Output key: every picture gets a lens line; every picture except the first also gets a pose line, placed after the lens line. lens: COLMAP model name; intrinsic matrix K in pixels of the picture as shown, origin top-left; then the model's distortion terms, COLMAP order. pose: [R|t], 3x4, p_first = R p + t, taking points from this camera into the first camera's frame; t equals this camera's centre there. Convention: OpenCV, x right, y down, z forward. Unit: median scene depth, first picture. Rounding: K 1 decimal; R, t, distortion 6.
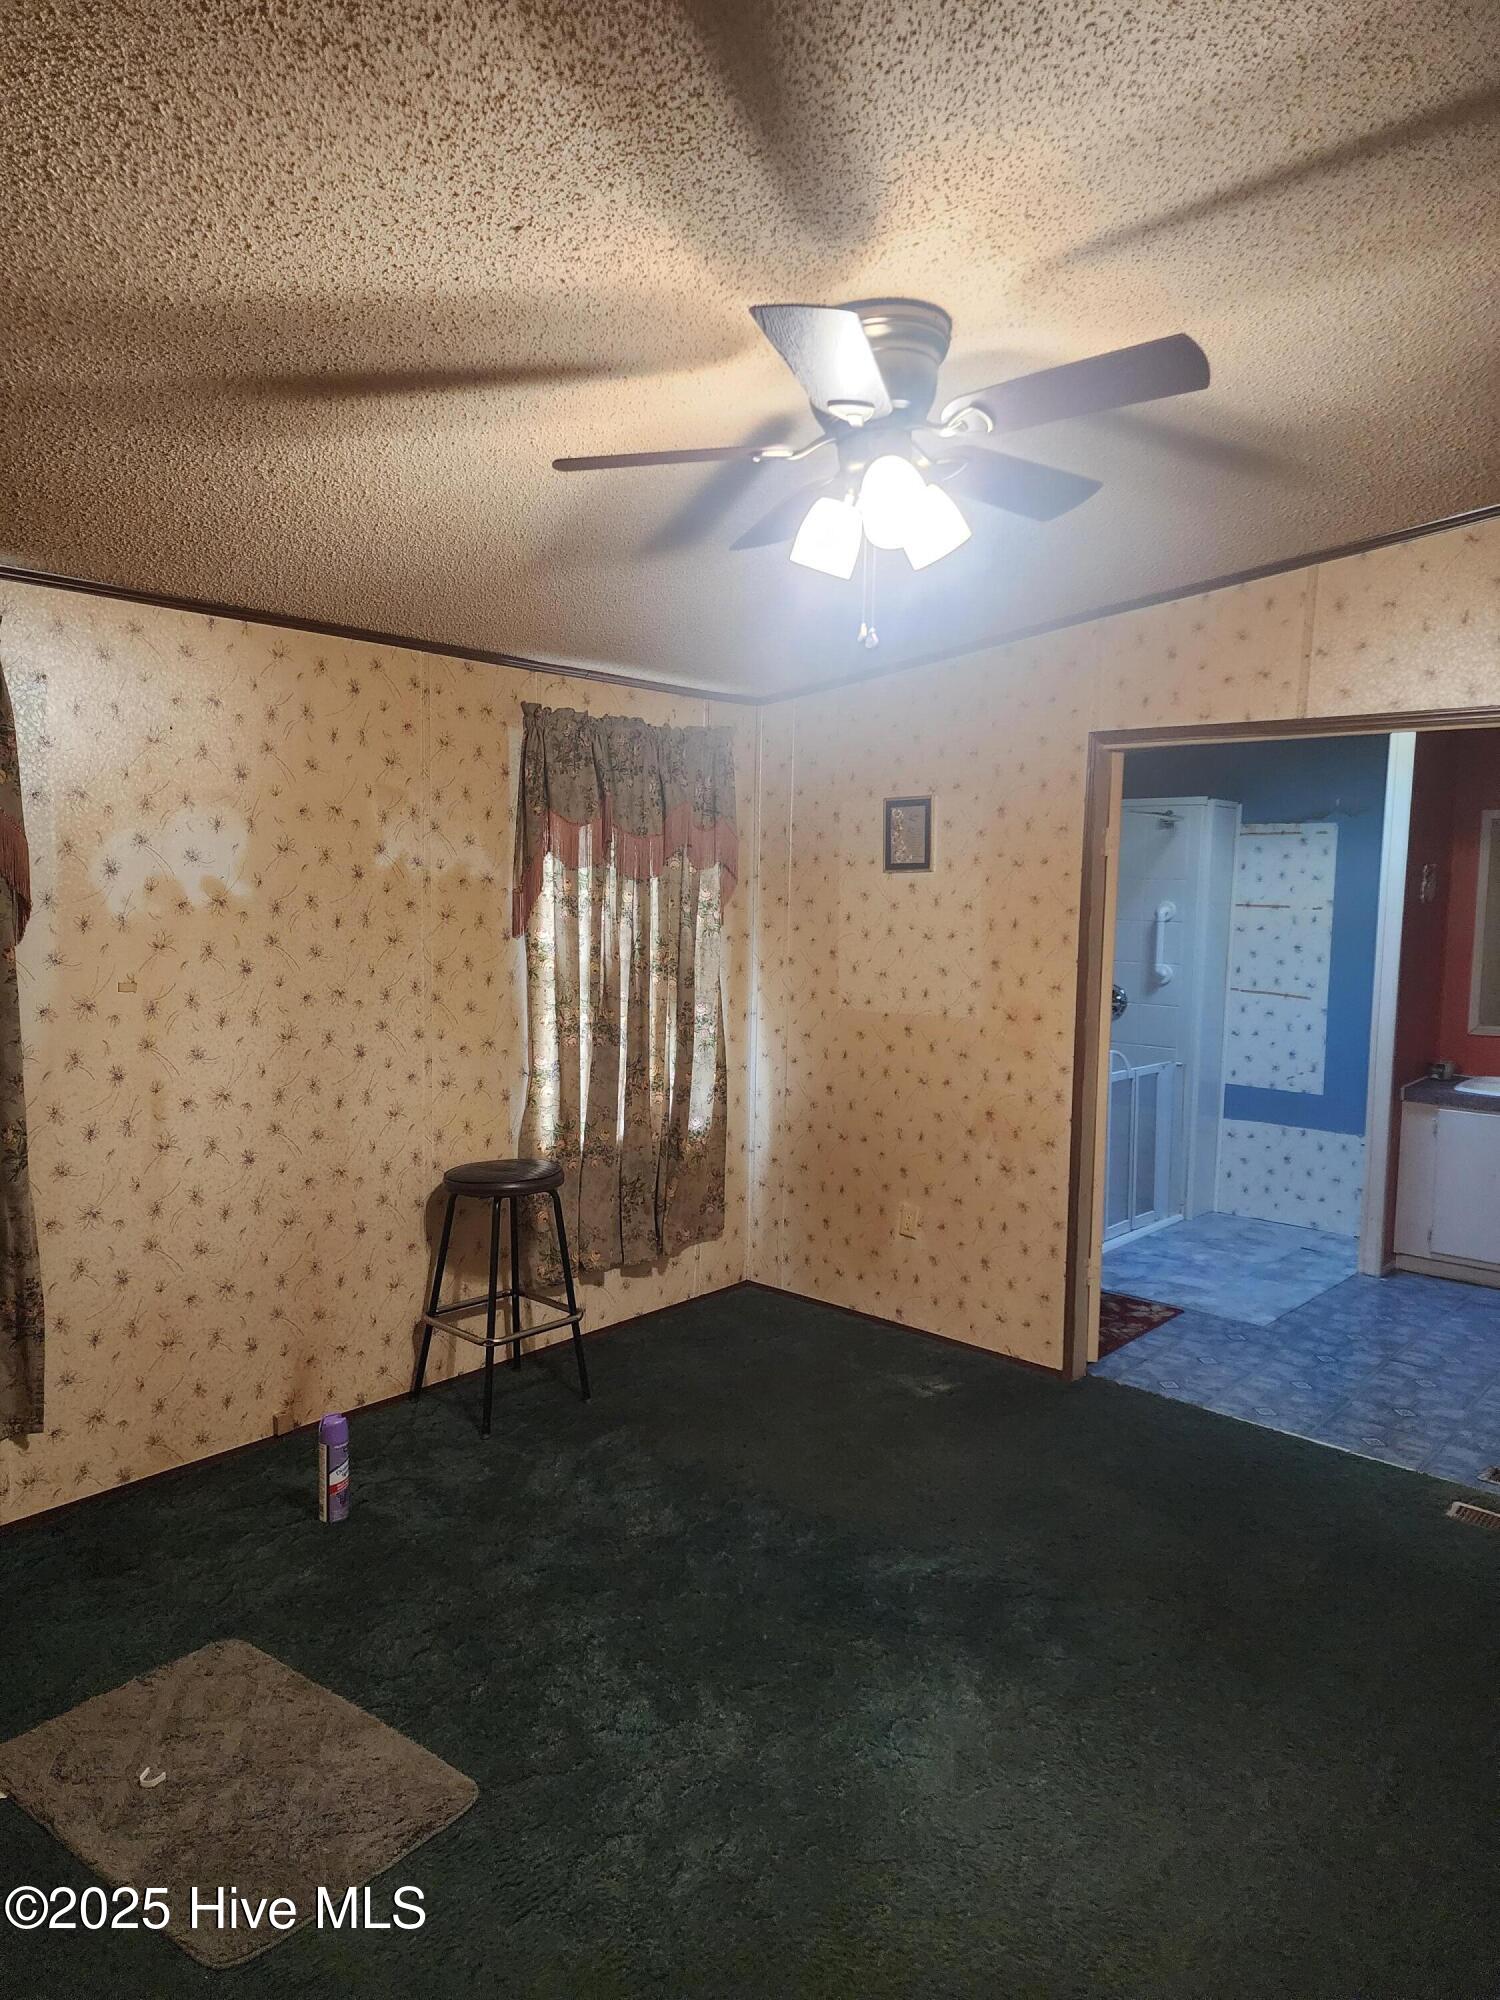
lens RADIAL K [[1345.5, 0, 745.4], [0, 1345.5, 1012.2], [0, 0, 1]] dist [0.030140, -0.007706]
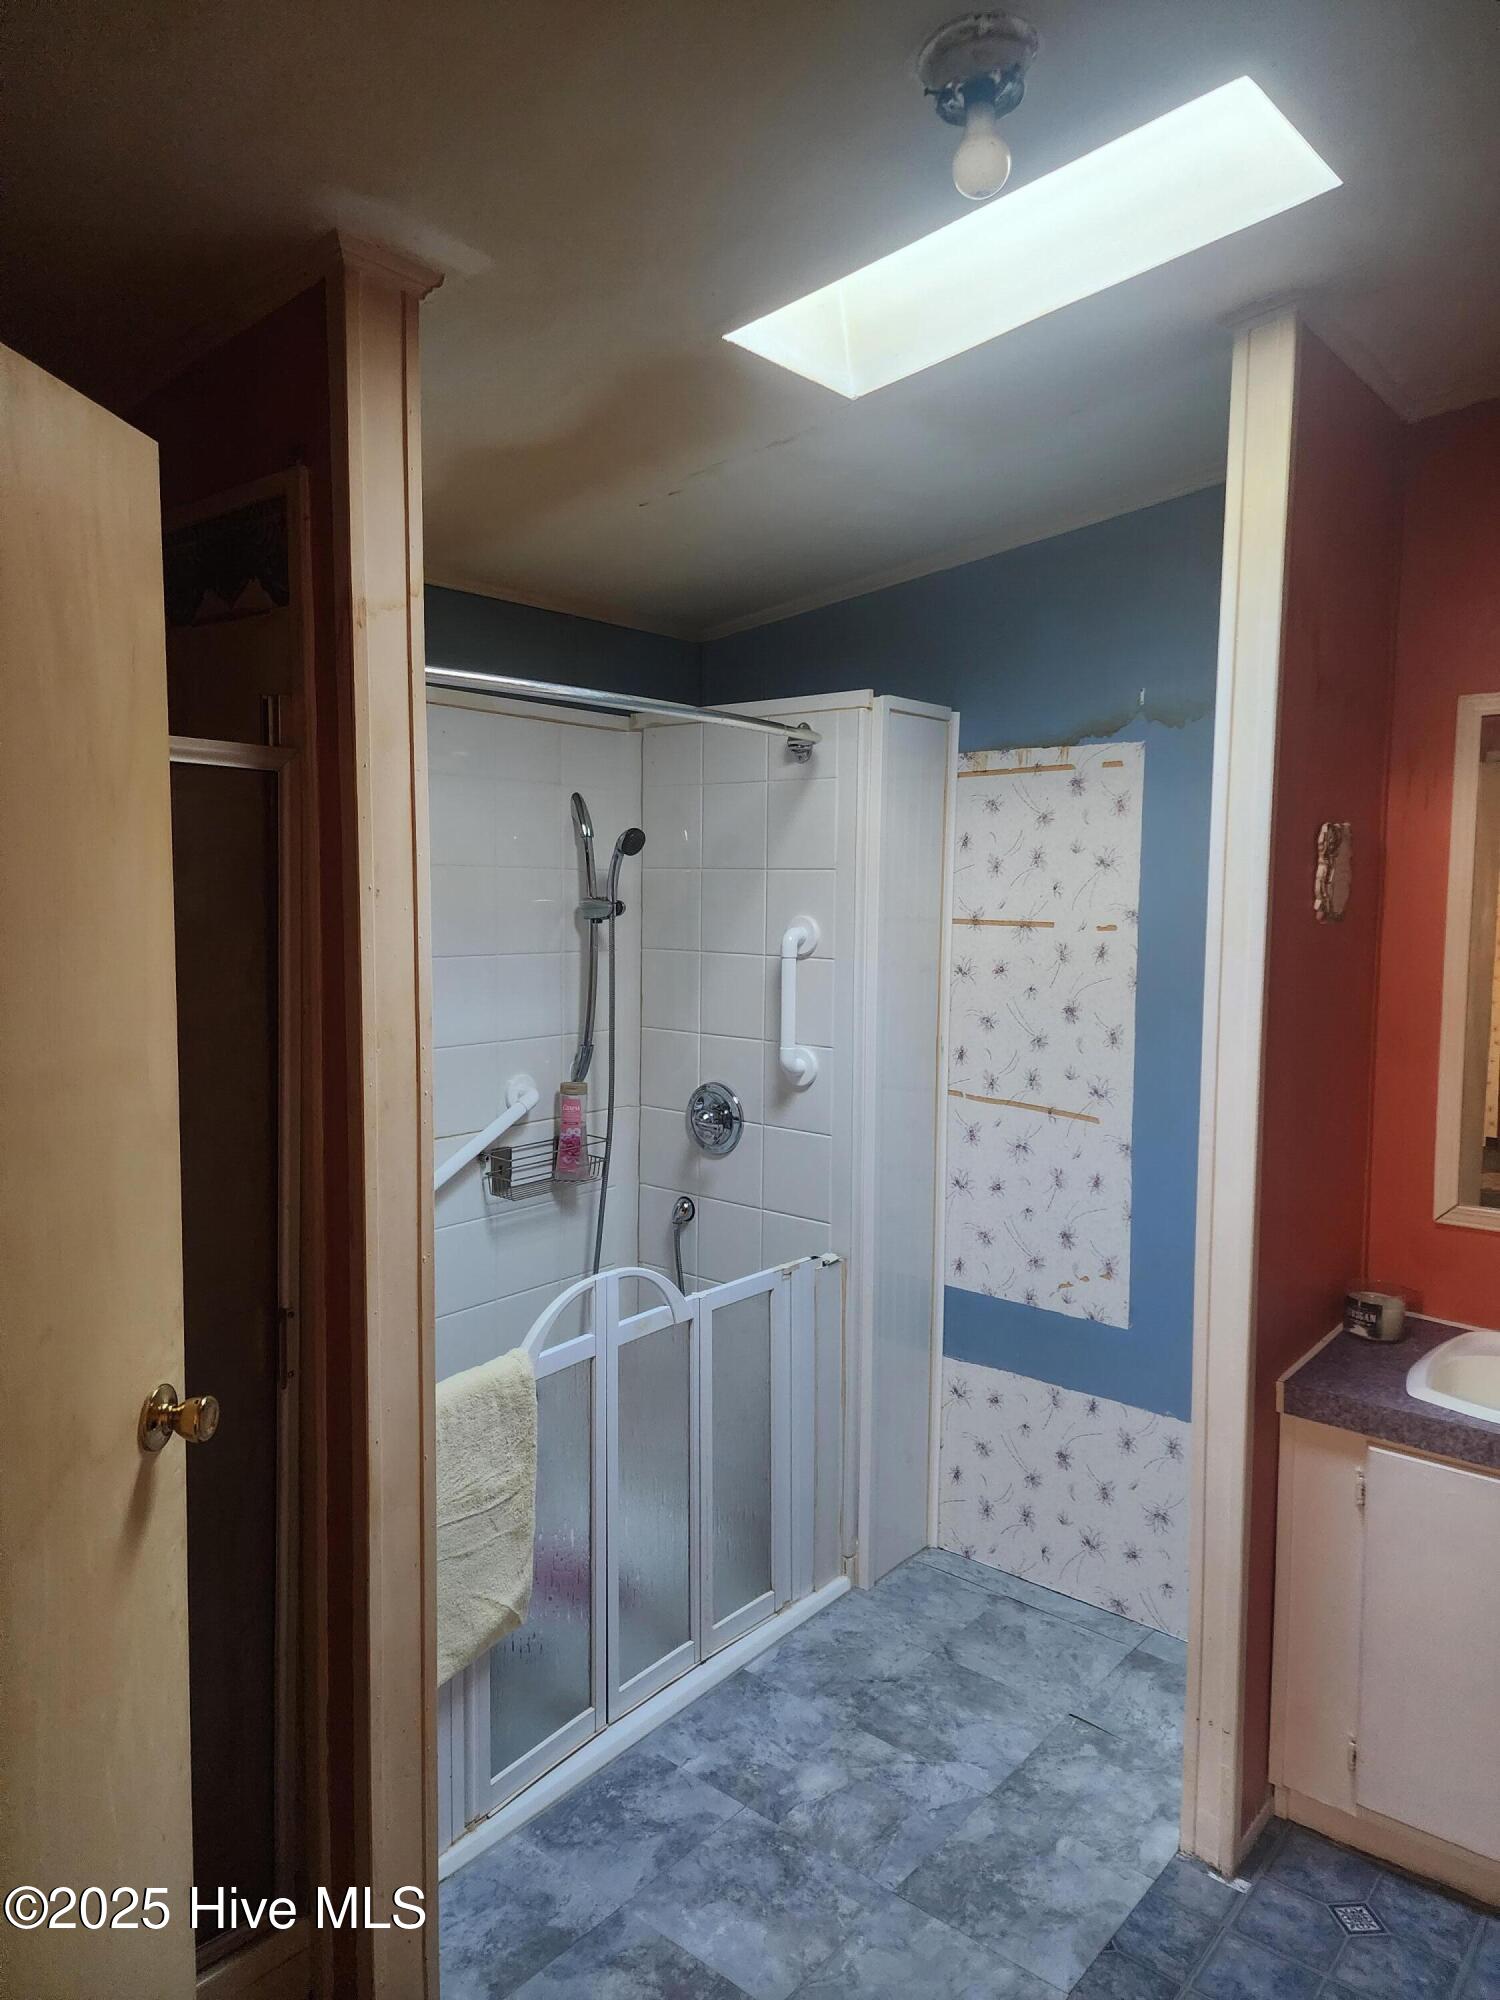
lens RADIAL K [[1345.5, 0, 753.5], [0, 1345.5, 989.7], [0, 0, 1]] dist [0.030140, -0.007706]
pose [[0.999251, -0.015756, 0.035352, 0.283347], [0.016229, 0.999782, -0.013143, -0.051080], [-0.035138, 0.013707, 0.999288, 0.538654]]
